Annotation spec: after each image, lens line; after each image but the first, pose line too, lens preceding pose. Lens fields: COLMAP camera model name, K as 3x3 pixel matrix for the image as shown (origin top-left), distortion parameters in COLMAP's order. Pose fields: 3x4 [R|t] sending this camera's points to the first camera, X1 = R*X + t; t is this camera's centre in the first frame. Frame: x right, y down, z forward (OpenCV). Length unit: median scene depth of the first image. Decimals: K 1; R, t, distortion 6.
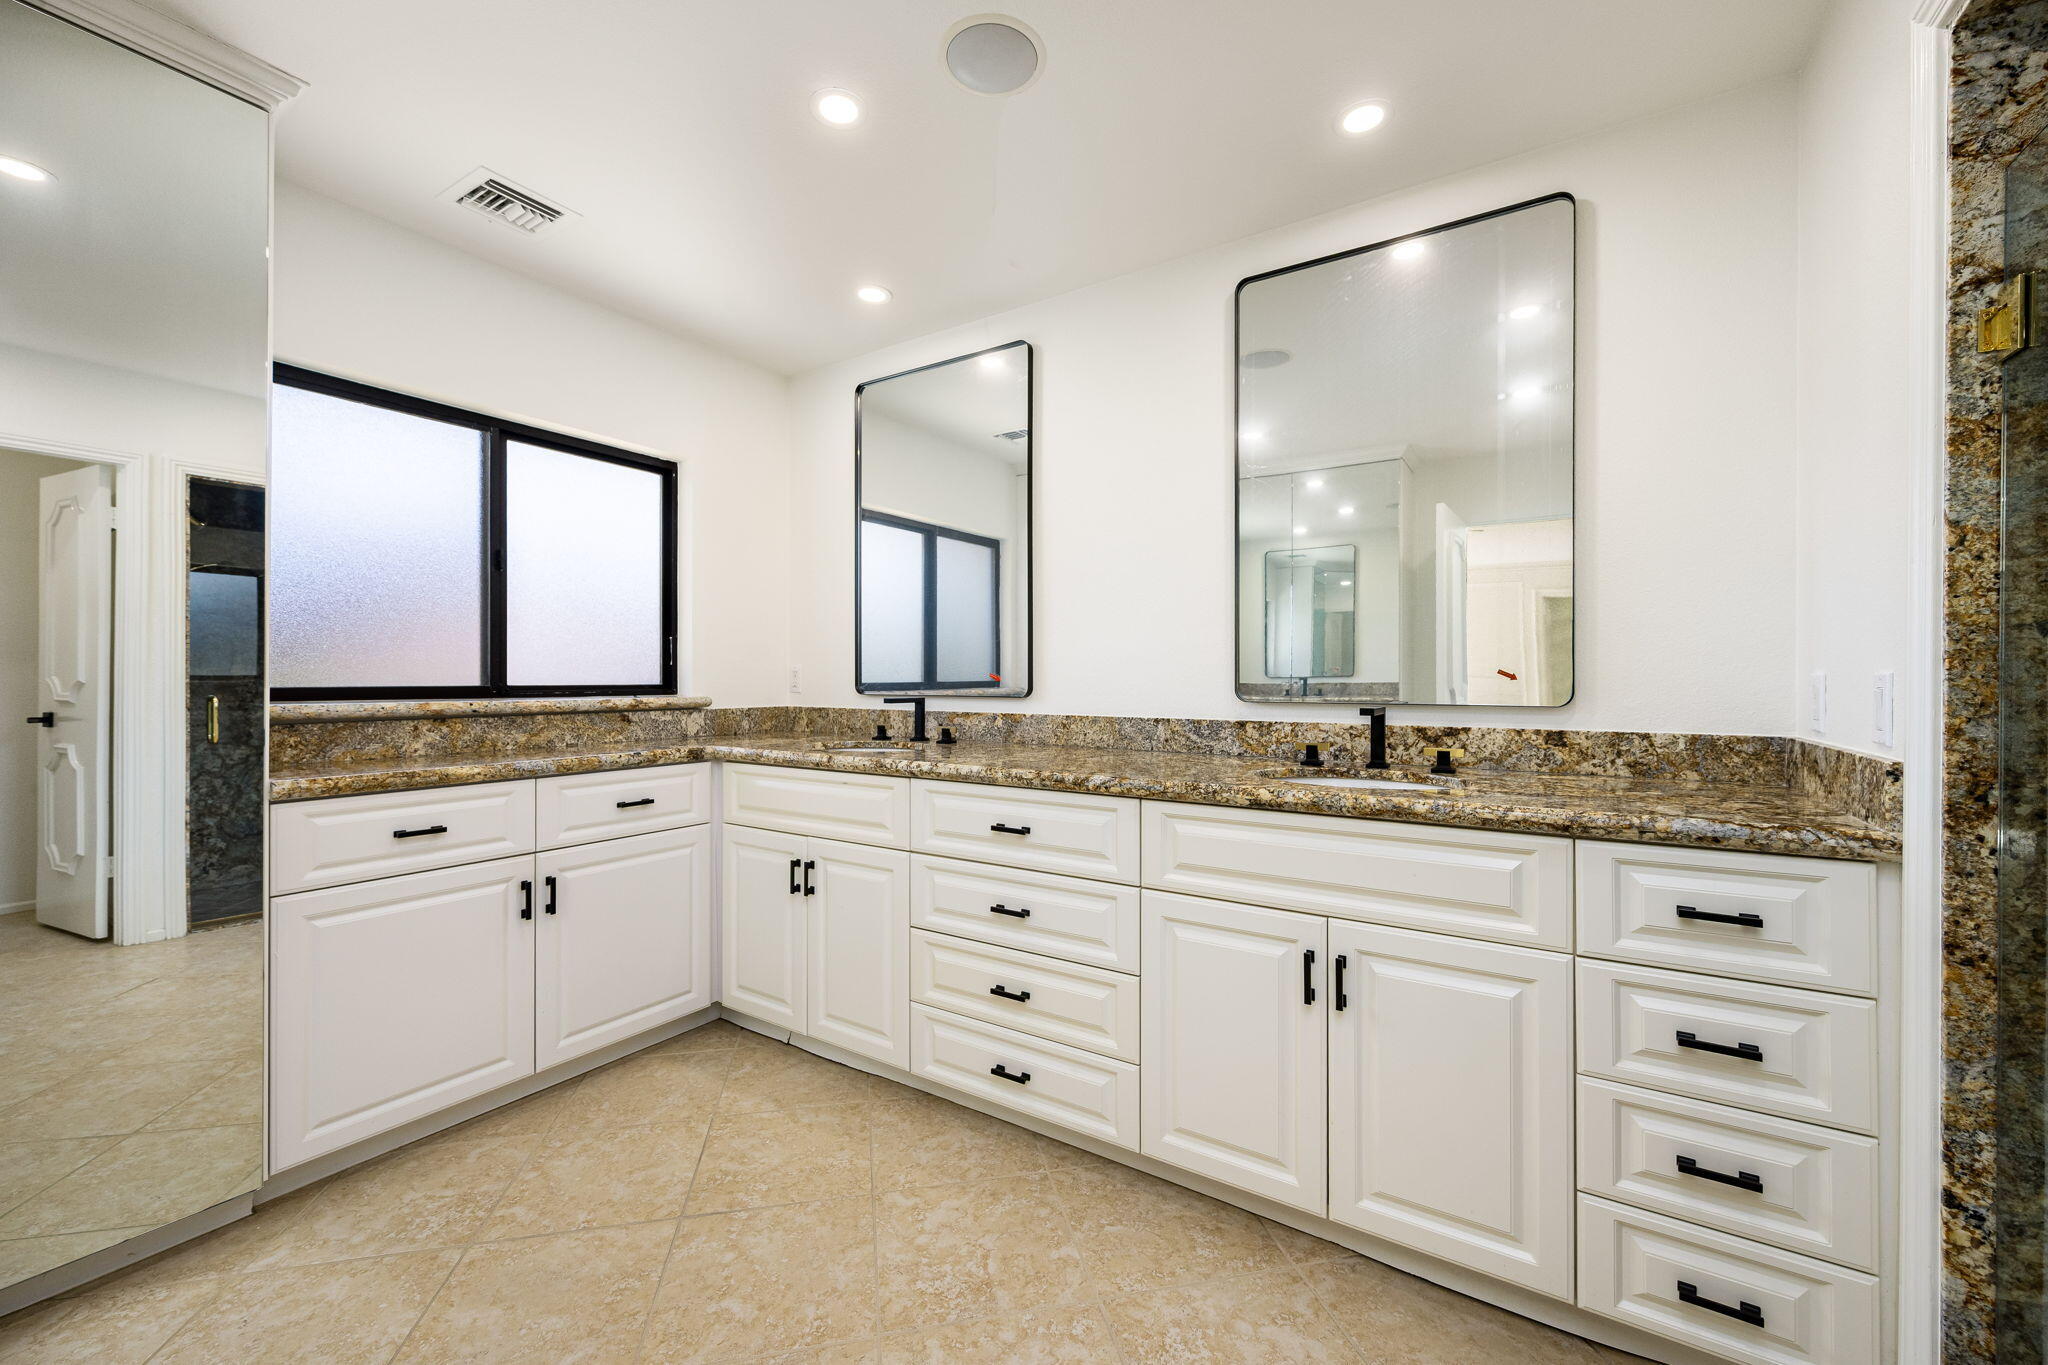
lens RADIAL K [[818.3, 0, 1016.6], [0, 818.3, 678.1], [0, 0, 1]] dist [0.000459, 0.000058]
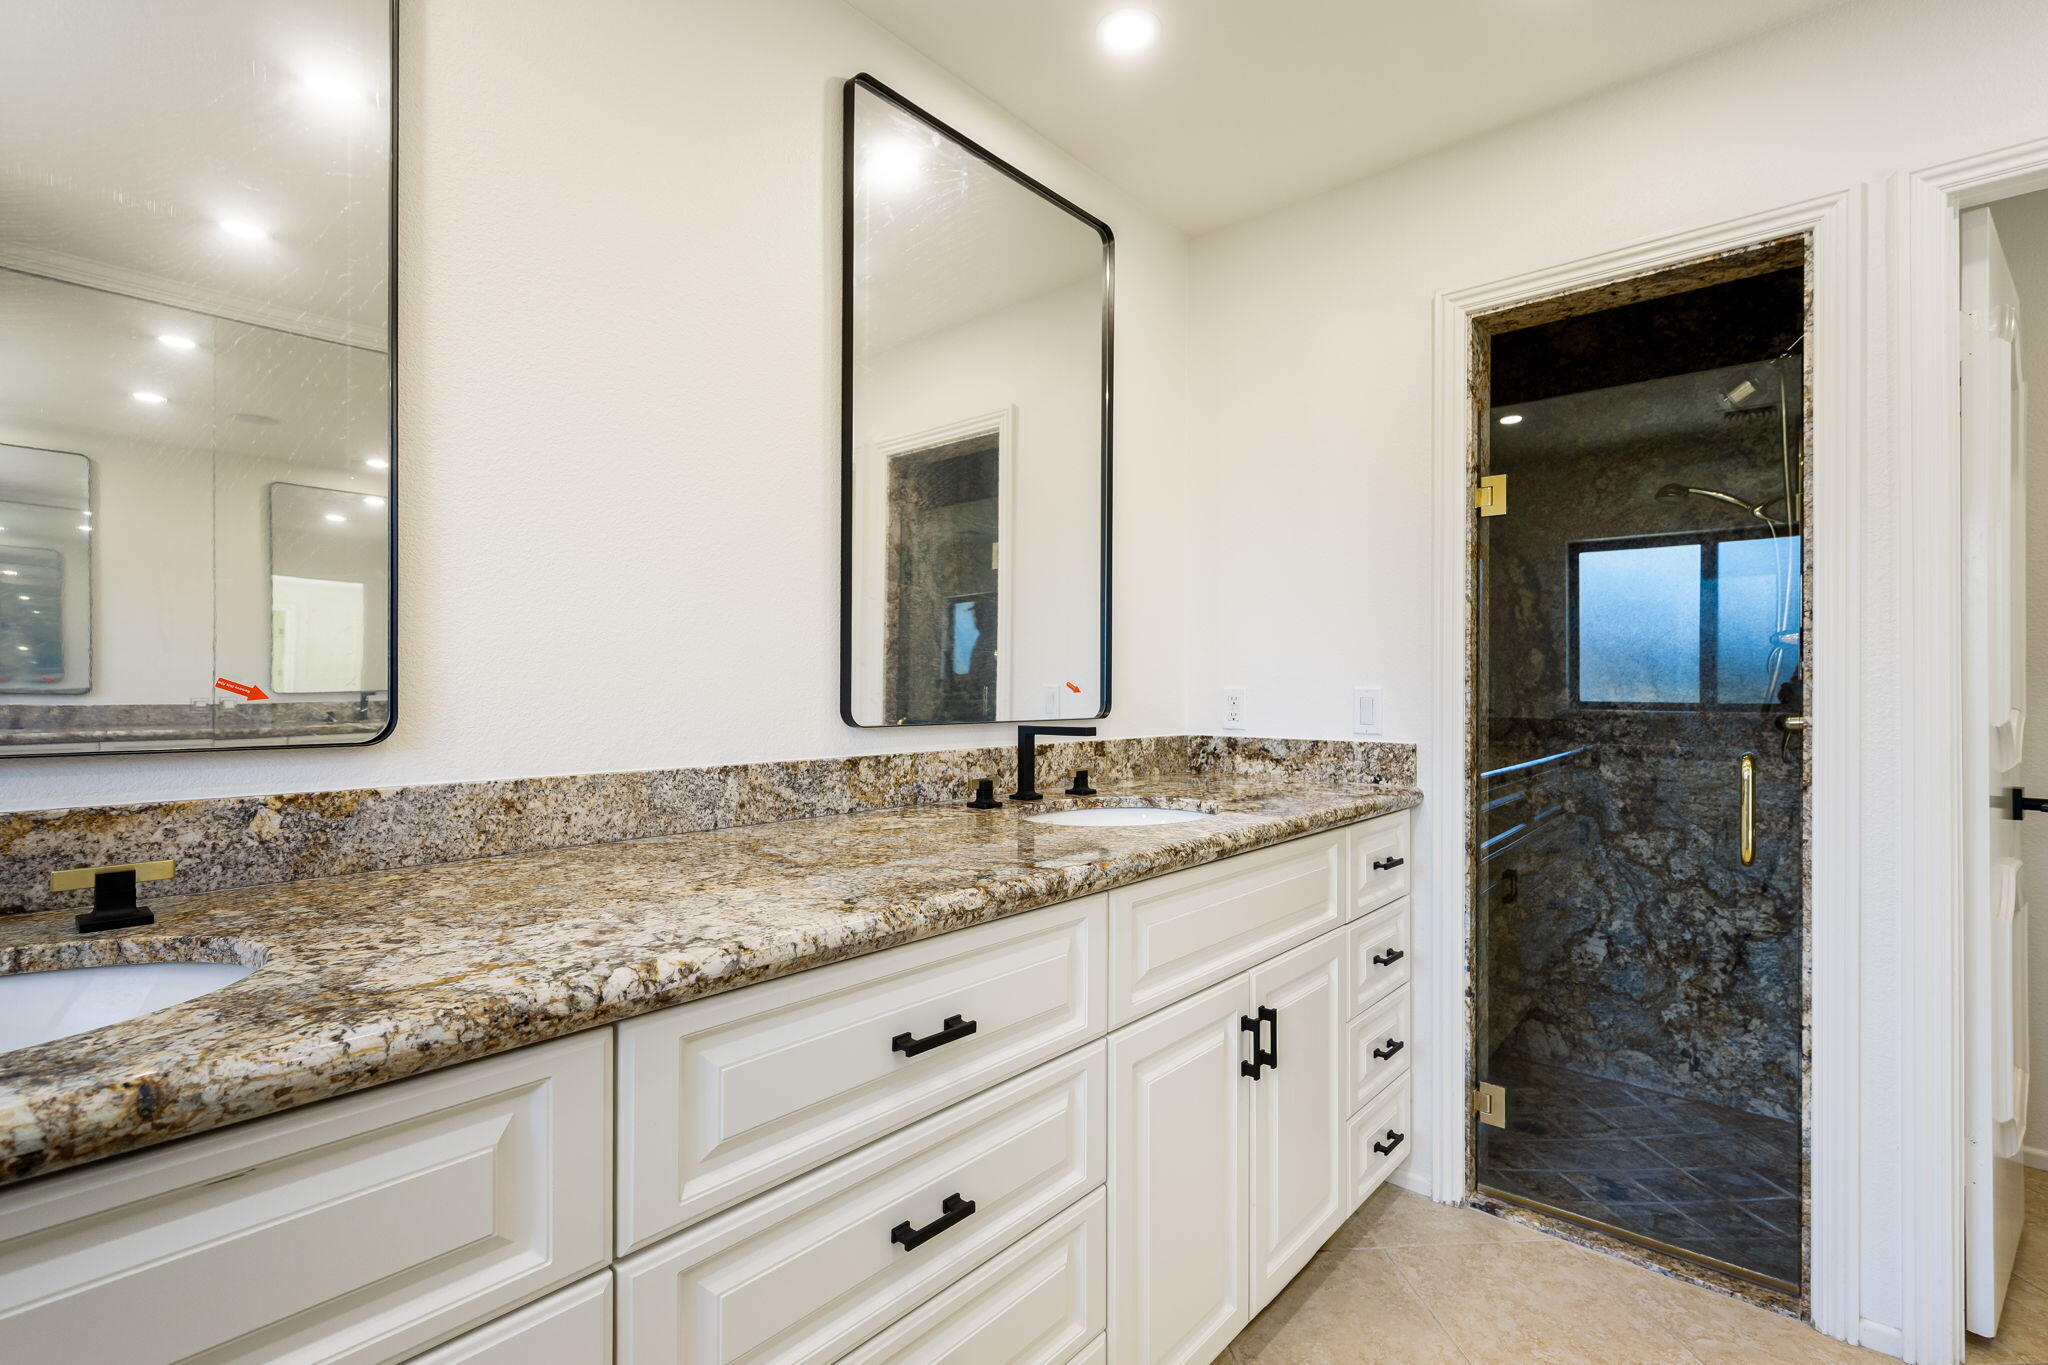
lens RADIAL K [[927.8, 0, 1017.8], [0, 927.8, 686.3], [0, 0, 1]] dist [0.002821, 0.000030]
pose [[0.133089, 0.005133, 0.991091, -0.460067], [0.001725, 0.999984, -0.005411, 0.000236], [-0.991103, 0.002429, 0.133078, 0.826664]]
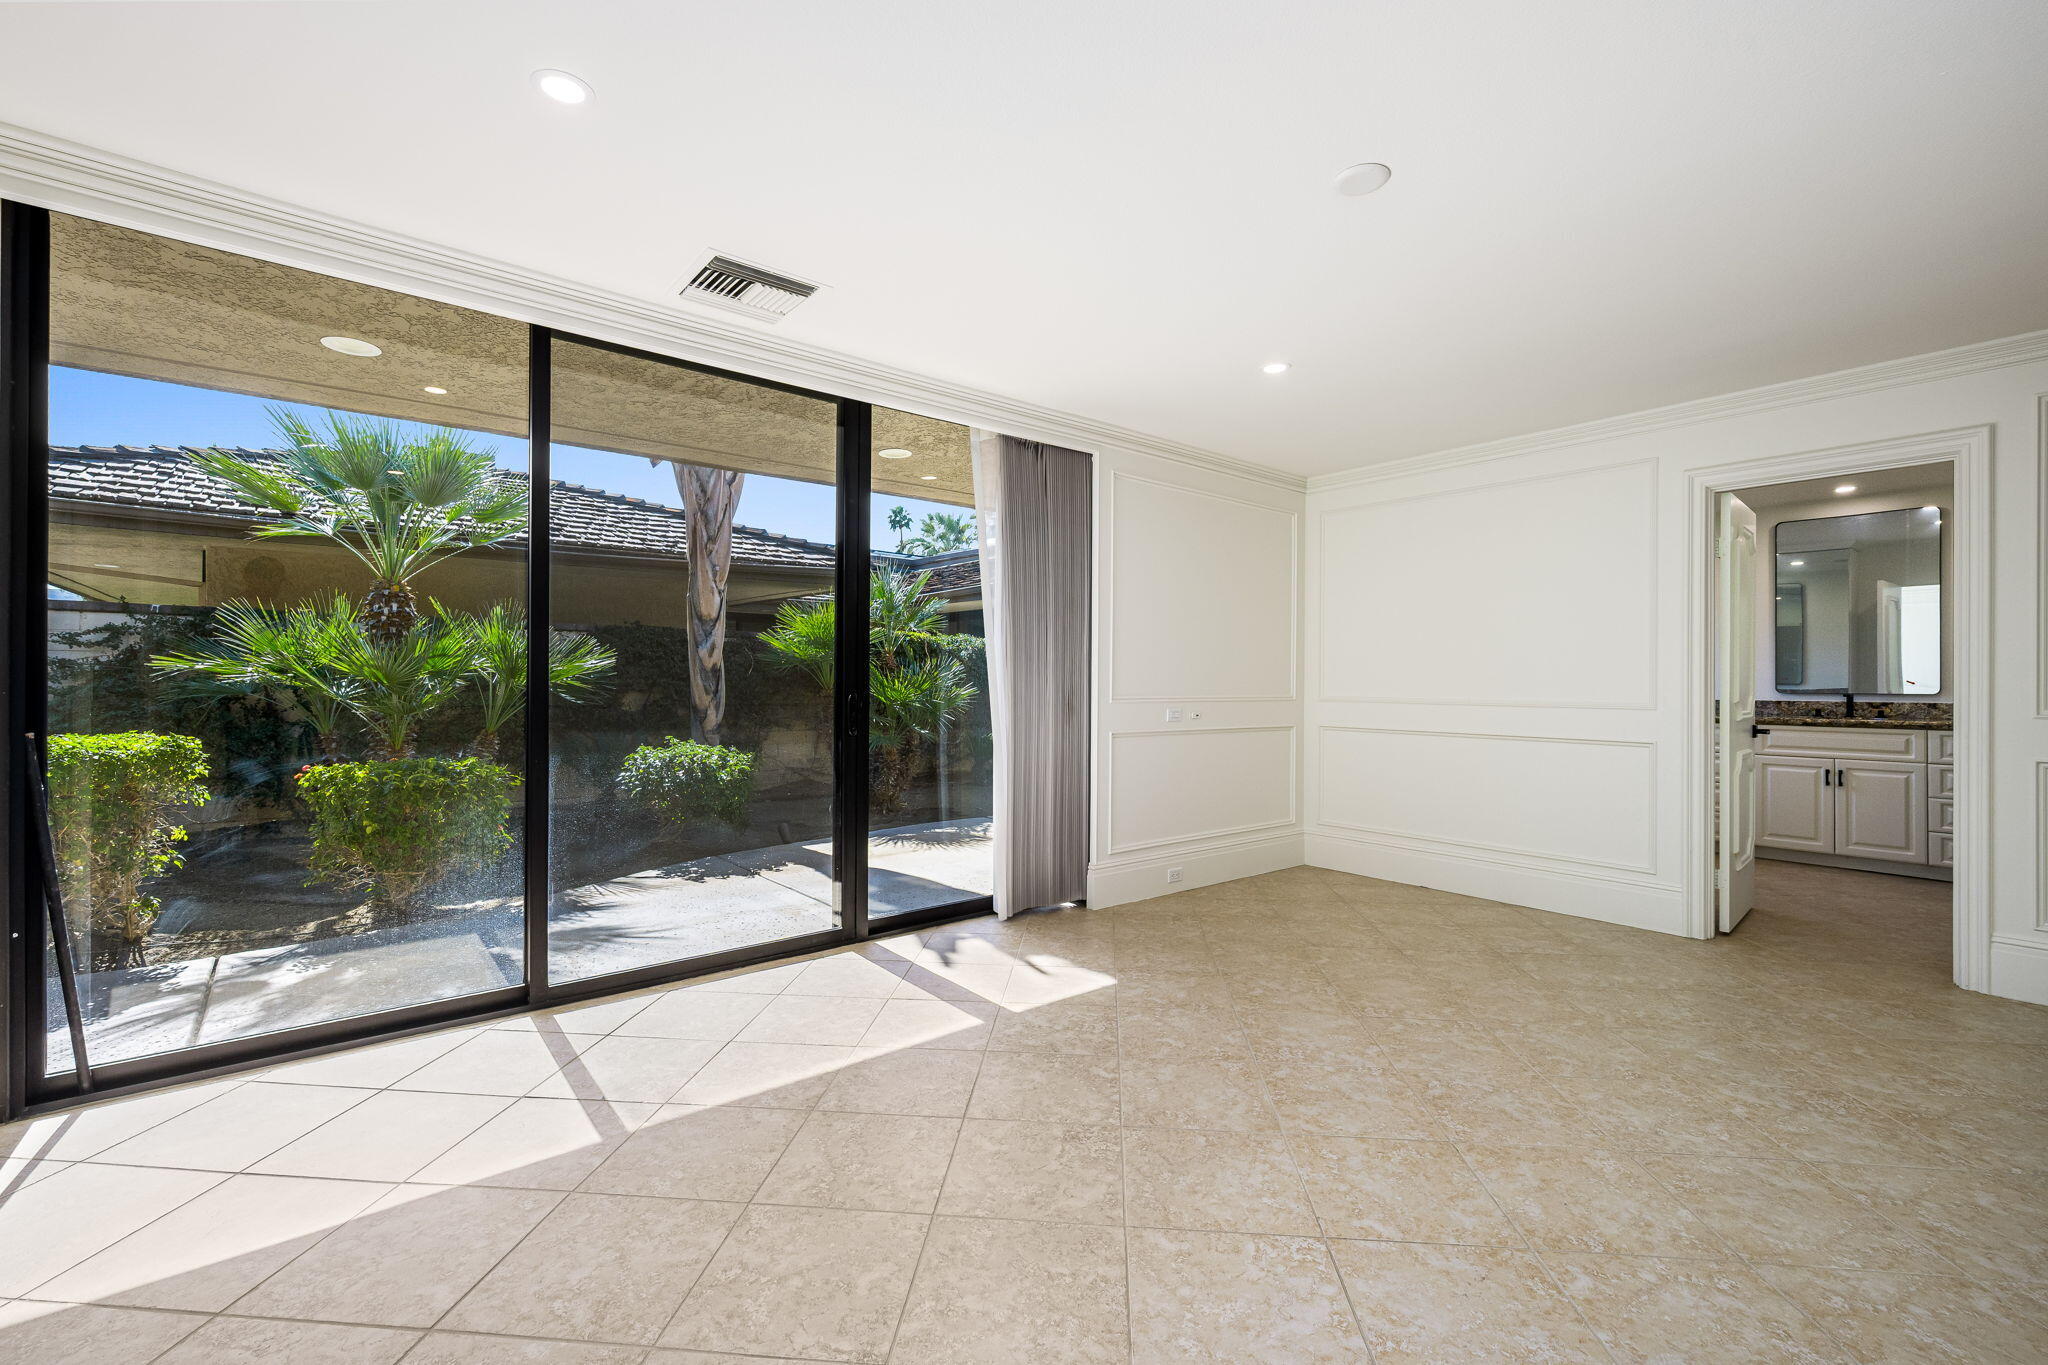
lens RADIAL K [[854.9, 0, 1027.6], [0, 854.9, 676.1], [0, 0, 1]] dist [0.002179, 0.000354]
pose [[0.953175, -0.000926, -0.302419, -1.186274], [0.000127, 0.999996, -0.002662, -0.017594], [0.302421, 0.002499, 0.953171, -2.312111]]
